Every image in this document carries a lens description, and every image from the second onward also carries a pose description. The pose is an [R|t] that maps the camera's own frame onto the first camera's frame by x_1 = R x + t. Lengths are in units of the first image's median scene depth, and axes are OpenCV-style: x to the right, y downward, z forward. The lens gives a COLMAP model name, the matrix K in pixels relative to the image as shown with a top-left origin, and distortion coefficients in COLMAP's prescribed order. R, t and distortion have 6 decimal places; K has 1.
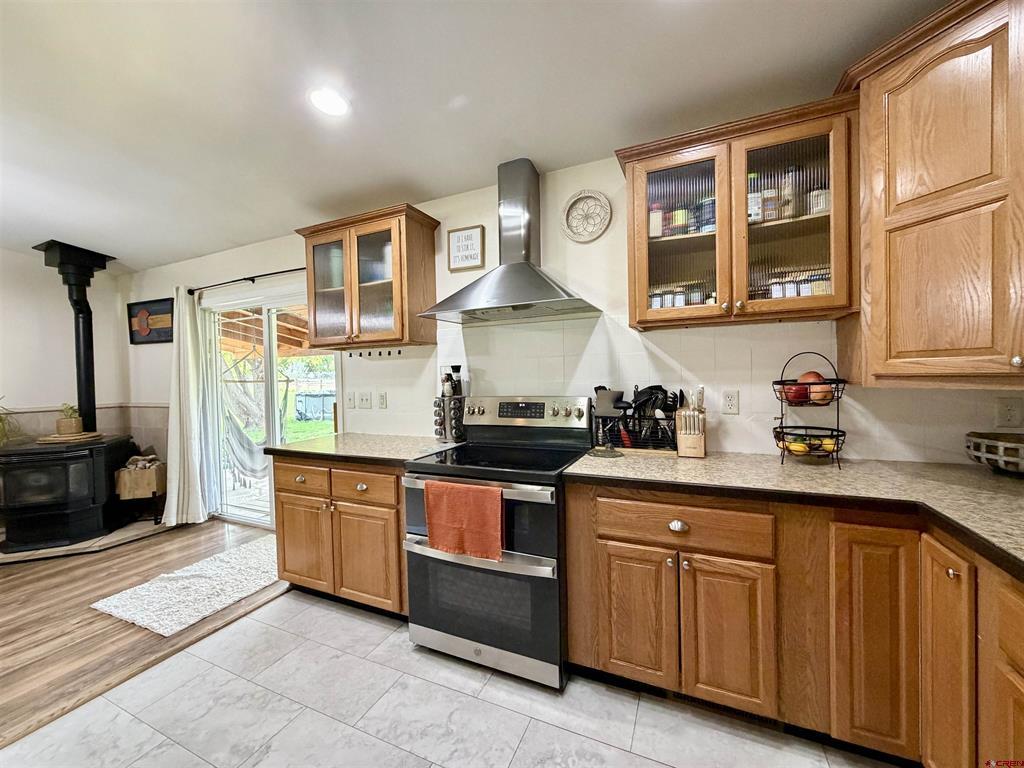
lens RADIAL K [[407.0, 0, 509.8], [0, 407.0, 384.5], [0, 0, 1]] dist [-0.001980, 0.001140]
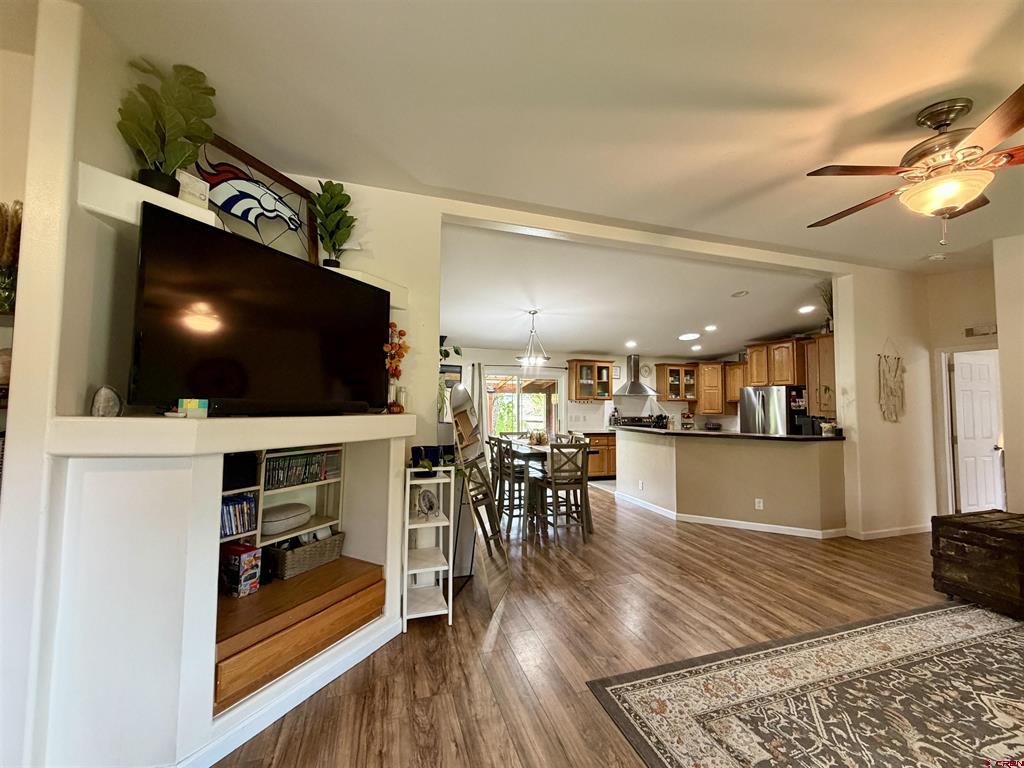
lens RADIAL K [[407.0, 0, 510.5], [0, 407.0, 385.9], [0, 0, 1]] dist [-0.001980, 0.001140]
pose [[0.740899, 0.059114, 0.669010, -2.071309], [-0.010383, 0.997008, -0.076598, 0.029140], [-0.671536, 0.049805, 0.739296, -0.621944]]
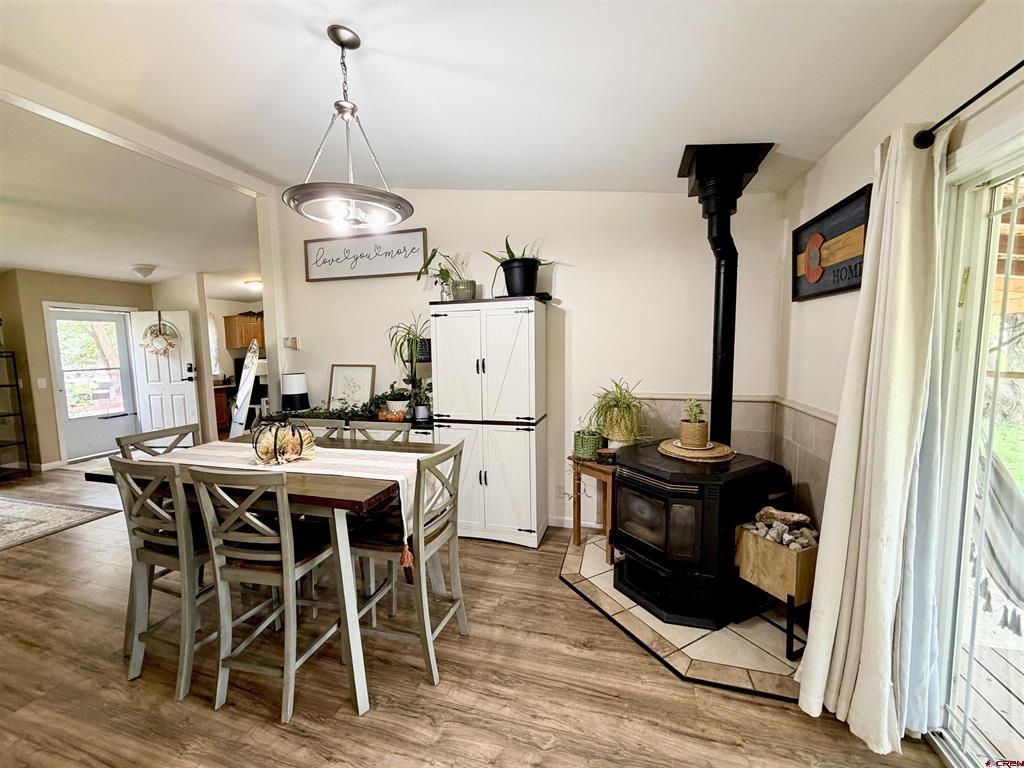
lens RADIAL K [[407.0, 0, 506.7], [0, 407.0, 383.4], [0, 0, 1]] dist [-0.001980, 0.001140]
pose [[0.137208, 0.109927, -0.984424, -0.458070], [-0.009023, 0.993920, 0.109730, -0.048787], [0.990501, -0.006173, 0.137366, 0.585290]]
